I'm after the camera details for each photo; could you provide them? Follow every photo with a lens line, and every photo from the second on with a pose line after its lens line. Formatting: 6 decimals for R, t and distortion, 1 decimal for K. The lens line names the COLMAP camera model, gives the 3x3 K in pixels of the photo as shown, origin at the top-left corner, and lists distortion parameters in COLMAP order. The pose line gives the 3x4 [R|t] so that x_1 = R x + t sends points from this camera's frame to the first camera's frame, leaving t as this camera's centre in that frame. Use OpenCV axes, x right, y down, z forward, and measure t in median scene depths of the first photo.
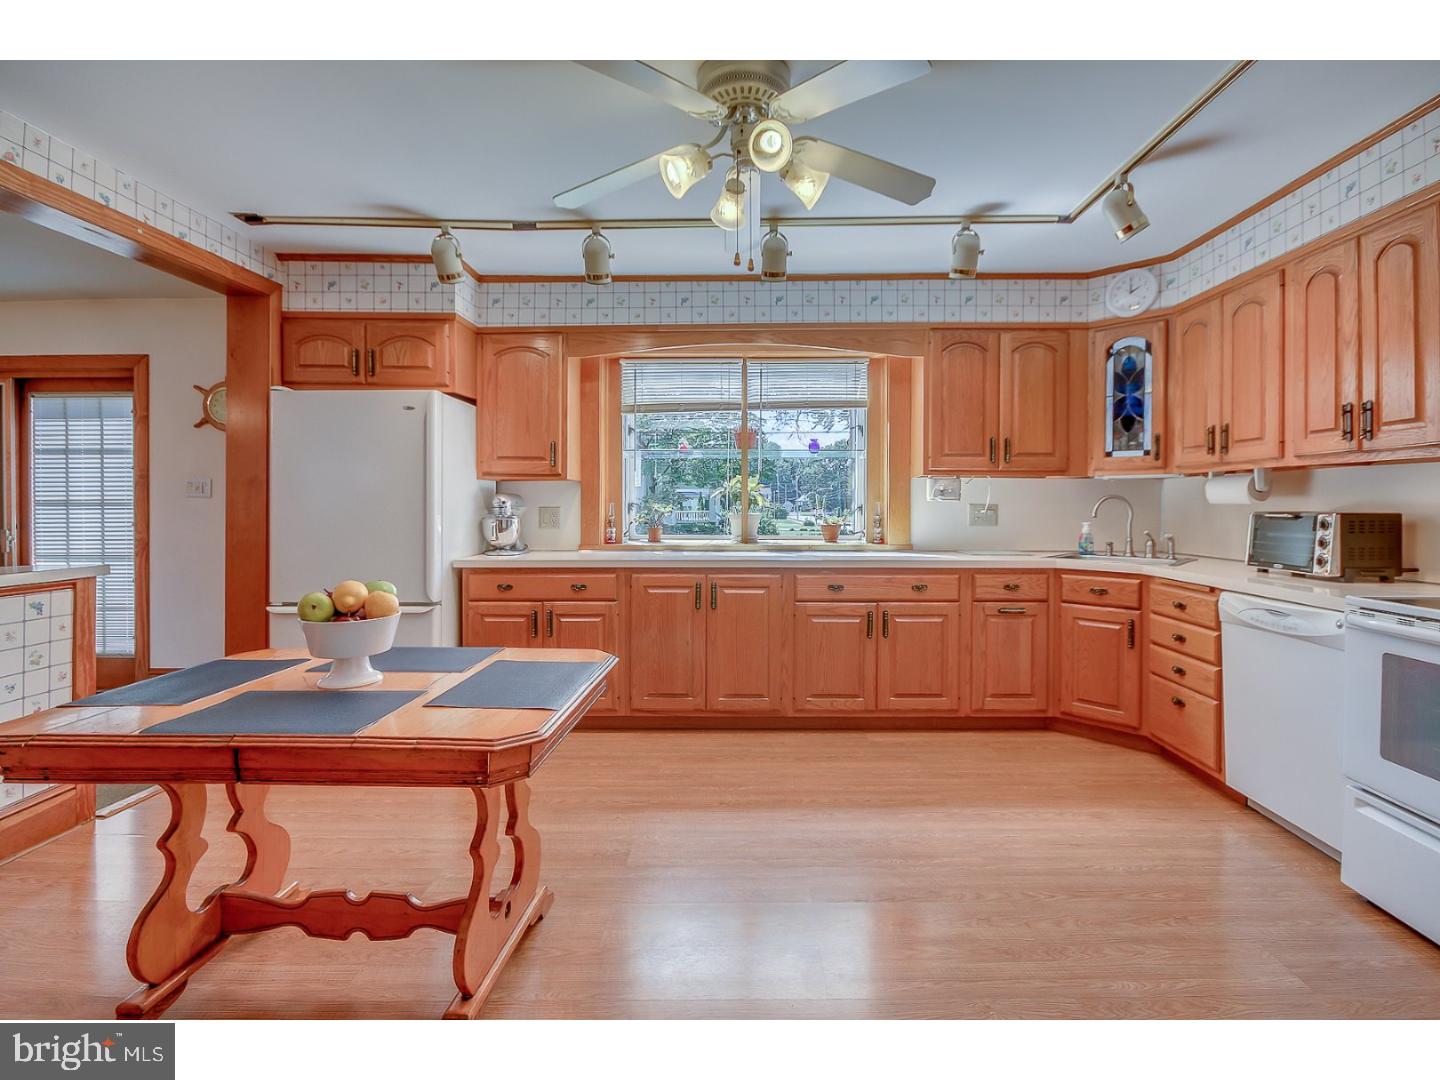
lens RADIAL K [[671.6, 0, 744.5], [0, 671.6, 509.7], [0, 0, 1]] dist [-0.001763, -0.000342]
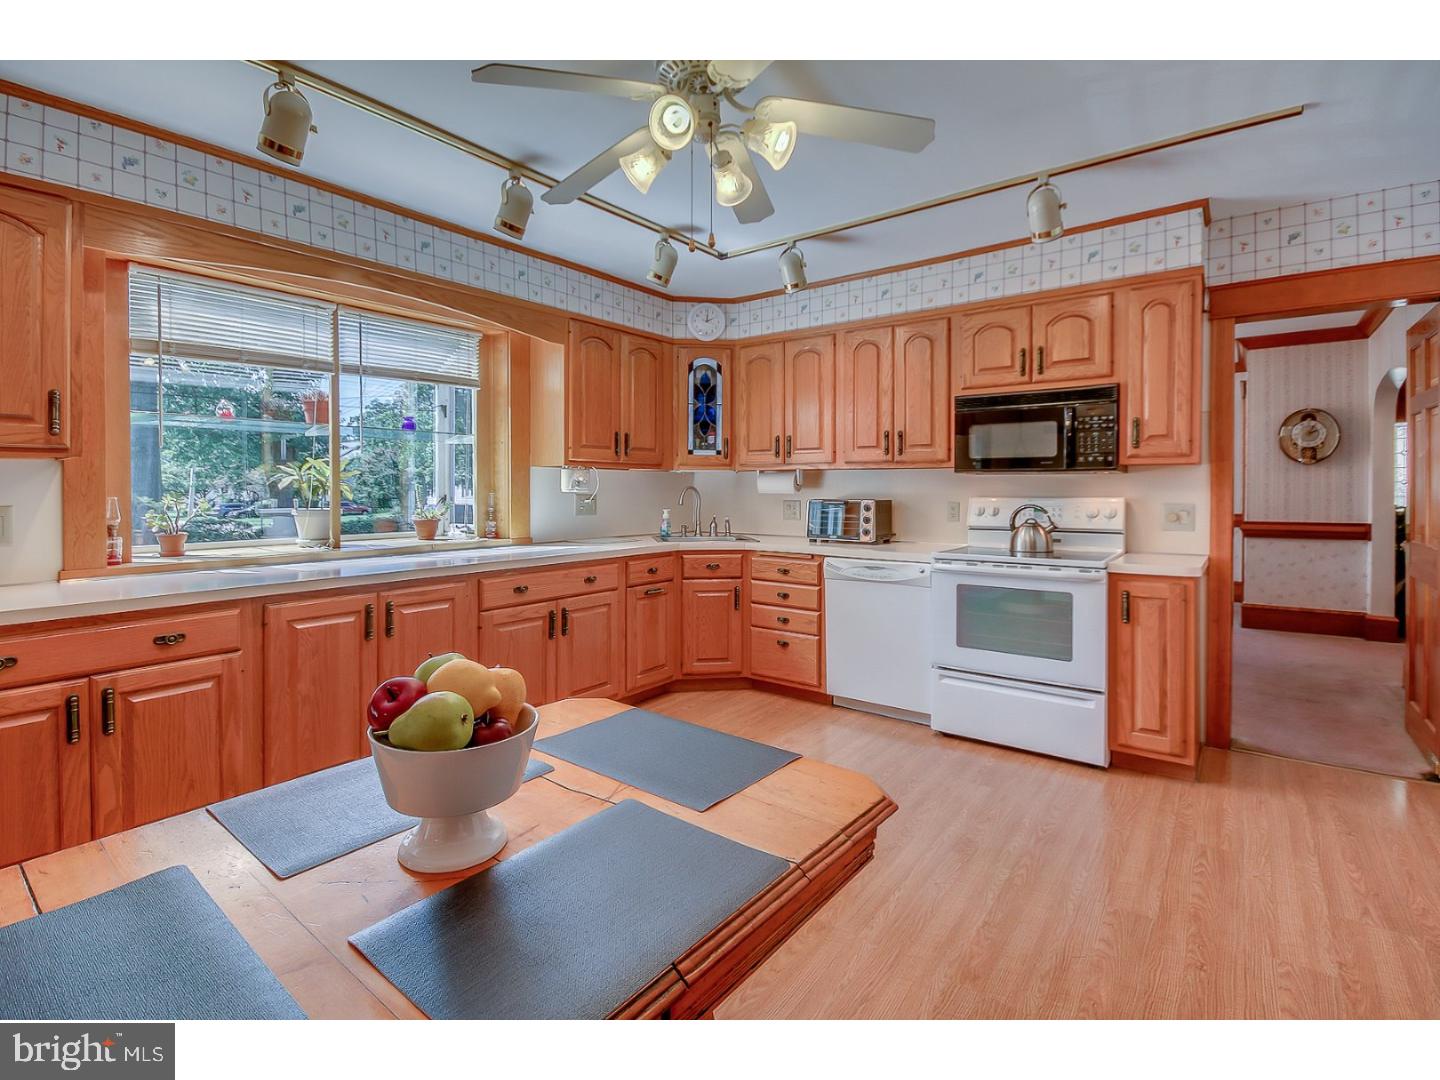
lens RADIAL K [[687.0, 0, 706.9], [0, 687.0, 494.1], [0, 0, 1]] dist [-0.003925, -0.000500]
pose [[0.610779, -0.008100, 0.791760, -0.436548], [0.007047, 0.999964, 0.004794, -0.014264], [-0.791770, 0.002651, 0.610814, 0.240970]]
